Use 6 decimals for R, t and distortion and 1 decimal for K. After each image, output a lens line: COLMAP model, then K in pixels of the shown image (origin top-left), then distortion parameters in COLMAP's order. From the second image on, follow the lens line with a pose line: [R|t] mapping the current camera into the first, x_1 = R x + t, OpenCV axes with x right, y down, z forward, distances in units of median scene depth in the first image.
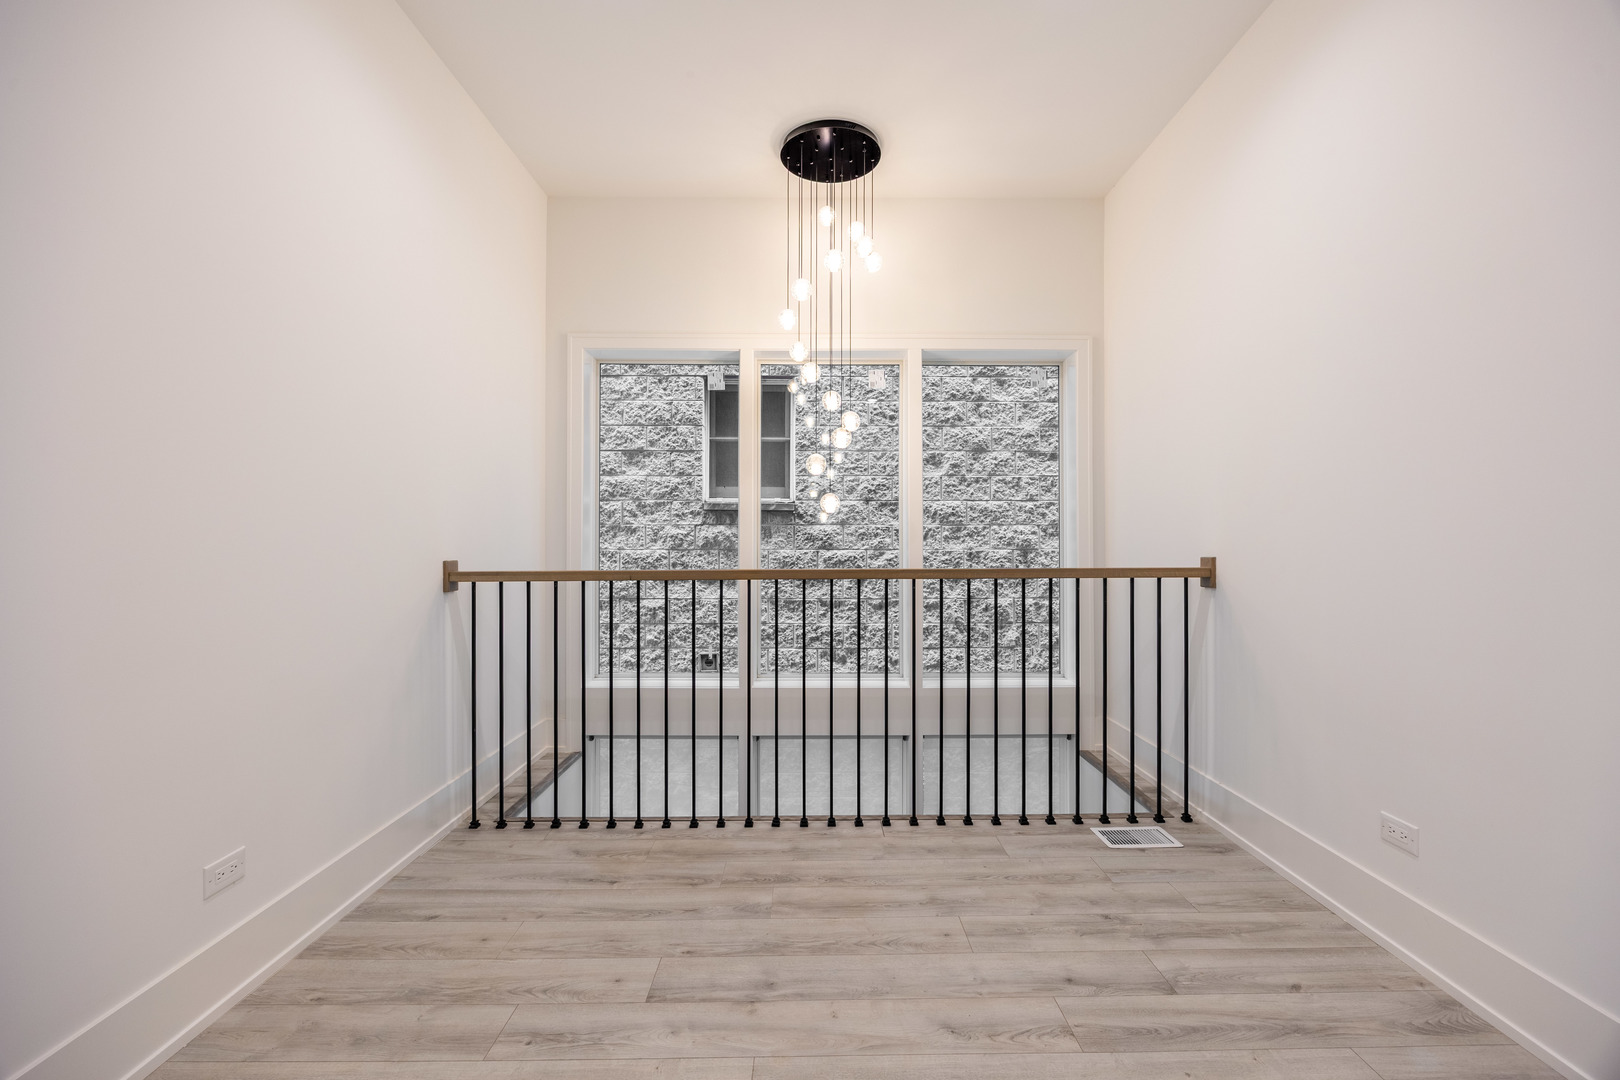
lens RADIAL K [[721.4, 0, 853.9], [0, 721.4, 542.3], [0, 0, 1]] dist [-0.010825, 0.000019]
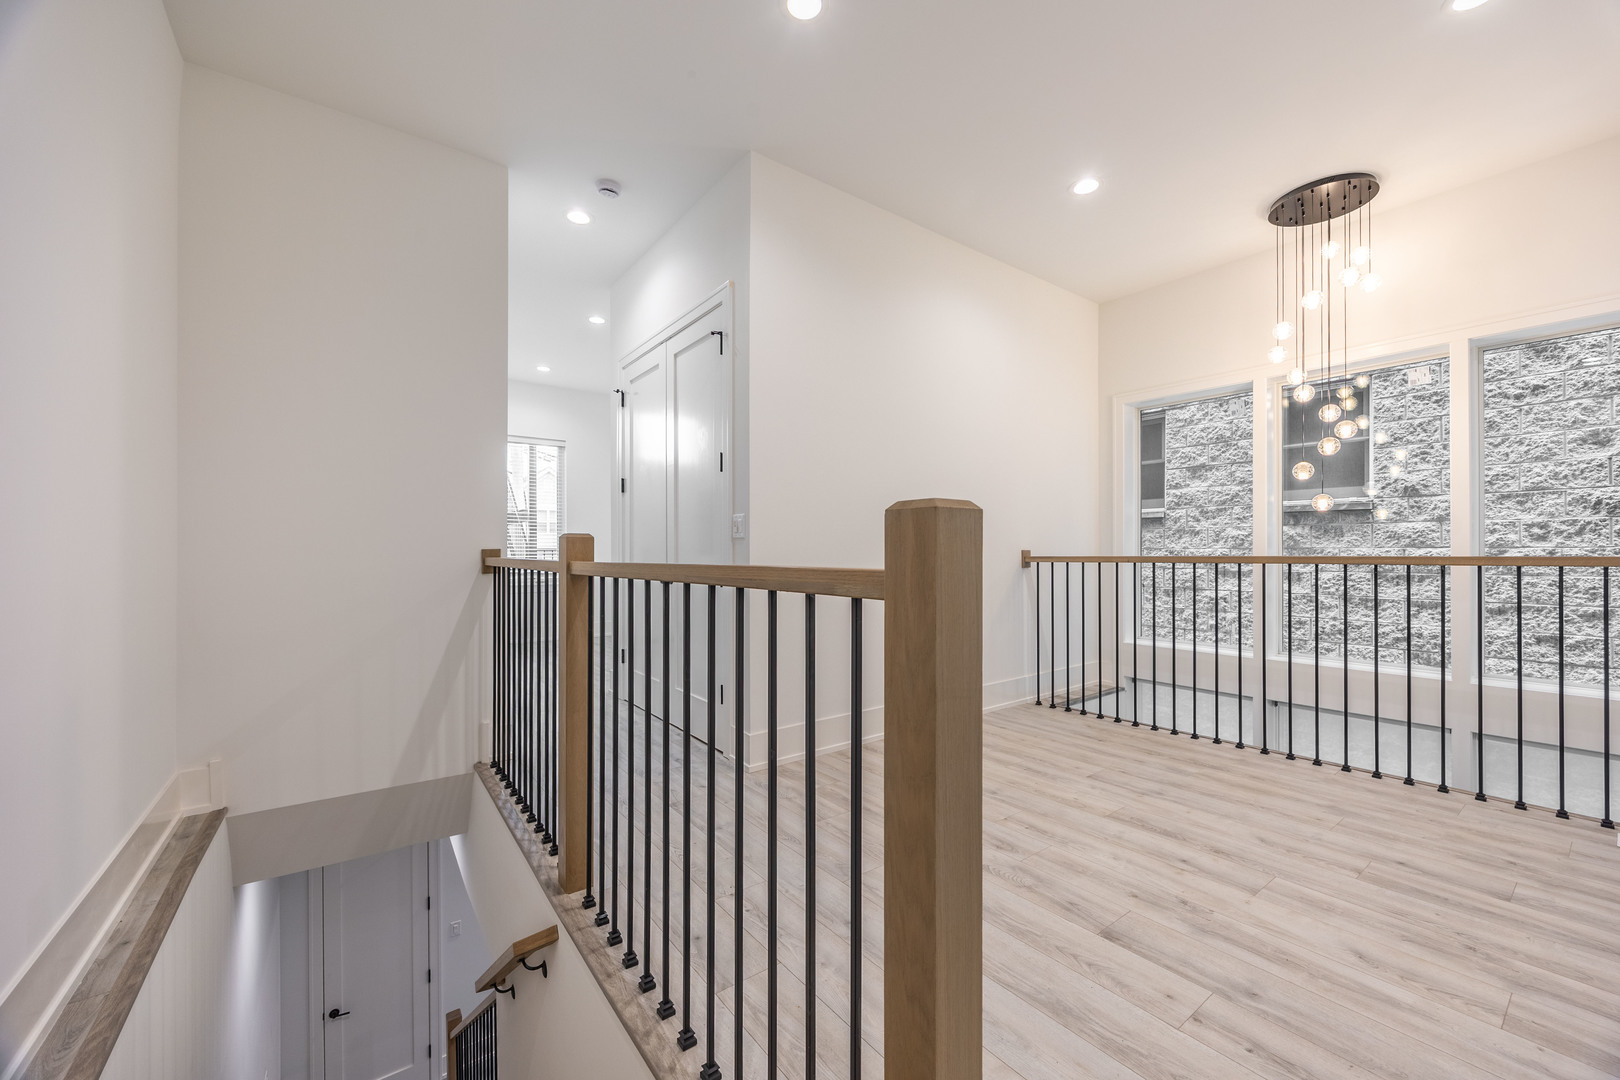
lens RADIAL K [[626.5, 0, 812.4], [0, 626.5, 547.8], [0, 0, 1]] dist [0.000736, -0.000350]
pose [[0.593793, -0.005414, -0.804600, 0.372473], [0.003792, 0.999985, -0.003930, 0.025083], [0.804609, -0.000717, 0.593805, -0.339918]]
